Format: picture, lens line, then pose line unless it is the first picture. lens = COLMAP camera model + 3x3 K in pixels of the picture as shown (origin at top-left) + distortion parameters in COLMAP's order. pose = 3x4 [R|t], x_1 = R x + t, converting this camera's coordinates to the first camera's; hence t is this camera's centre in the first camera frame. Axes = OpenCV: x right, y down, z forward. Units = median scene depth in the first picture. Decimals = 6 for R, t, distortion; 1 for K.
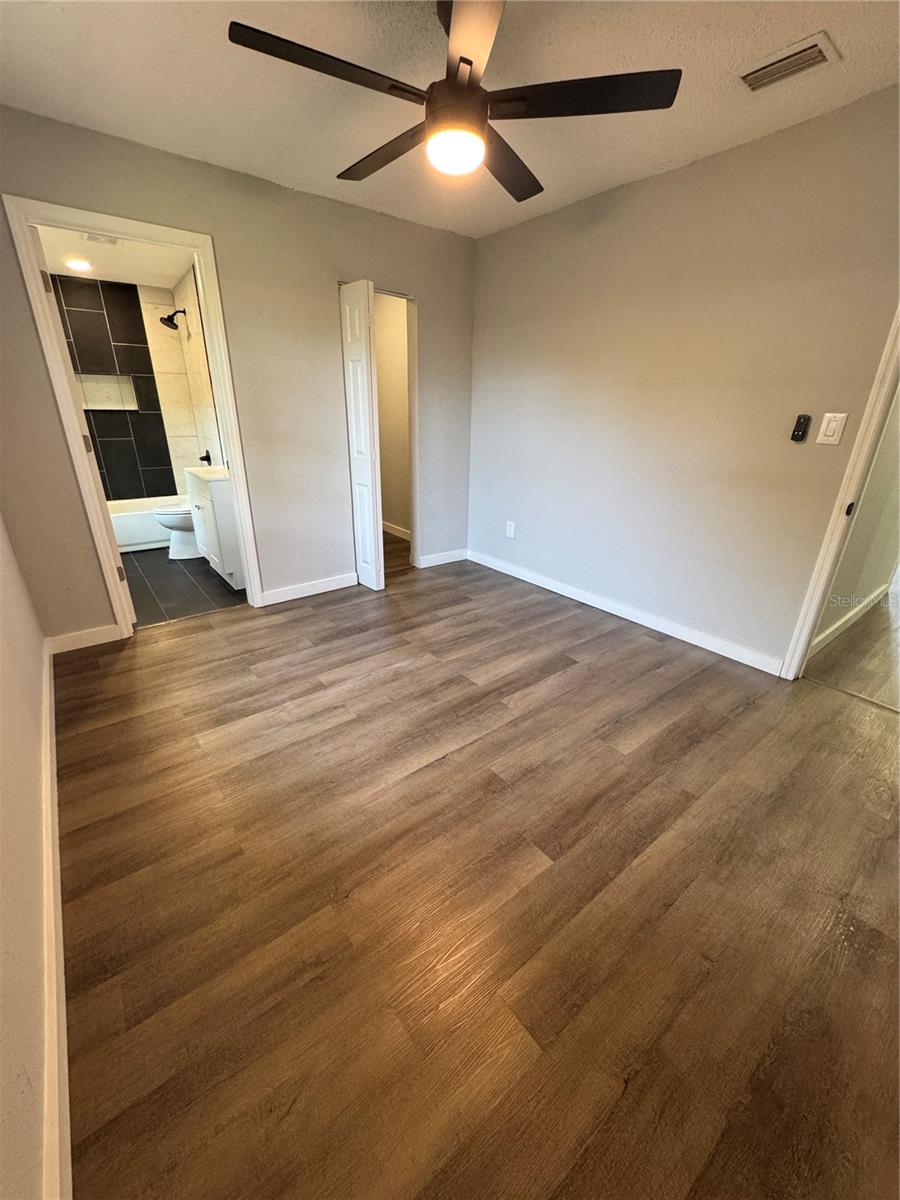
lens RADIAL K [[480.1, 0, 450.0], [0, 480.1, 600.0], [0, 0, 1]] dist [-0.003704, 0.000262]
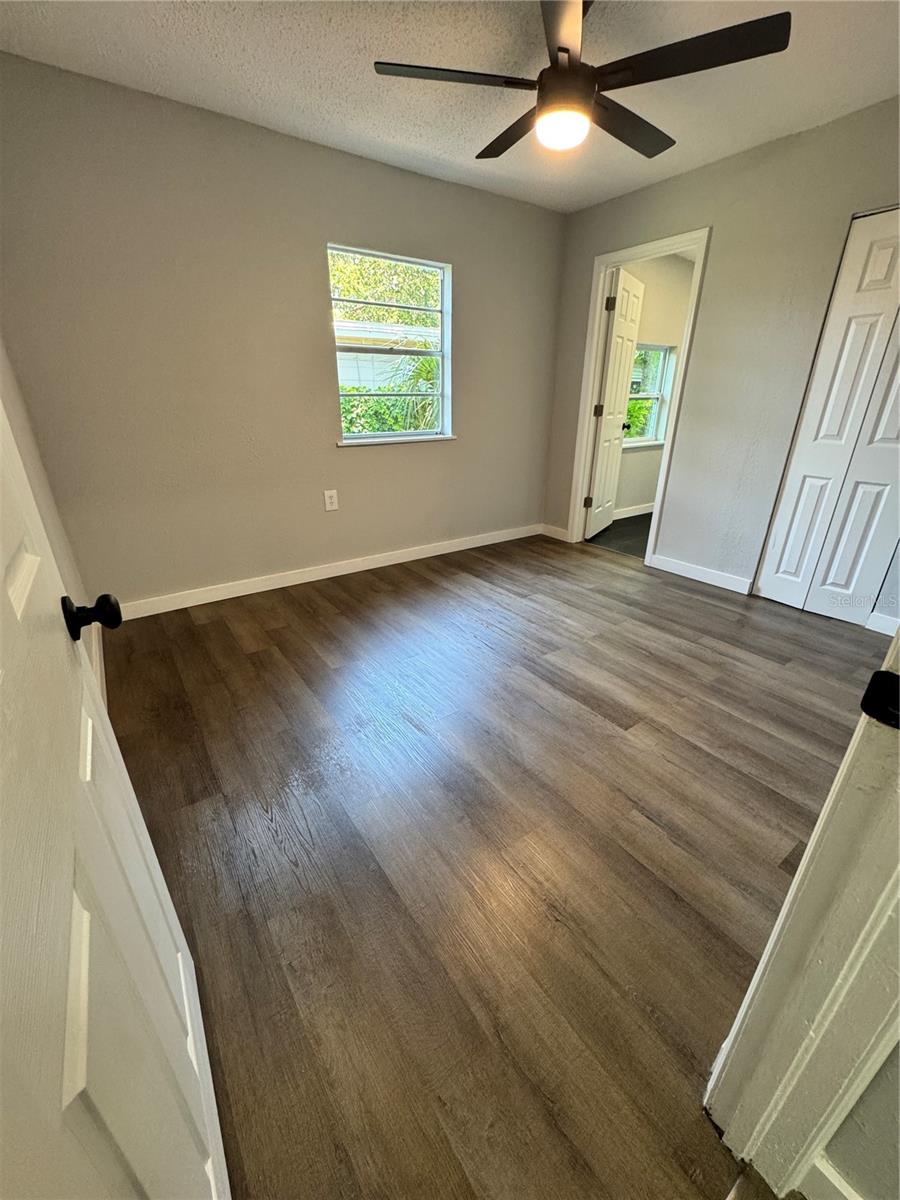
lens RADIAL K [[480.1, 0, 450.0], [0, 480.1, 600.0], [0, 0, 1]] dist [-0.003704, 0.000262]
pose [[-0.054322, 0.375895, -0.925069, 0.789014], [-0.377683, 0.849874, 0.367519, -0.176065], [0.924340, 0.369347, 0.095802, 0.579941]]
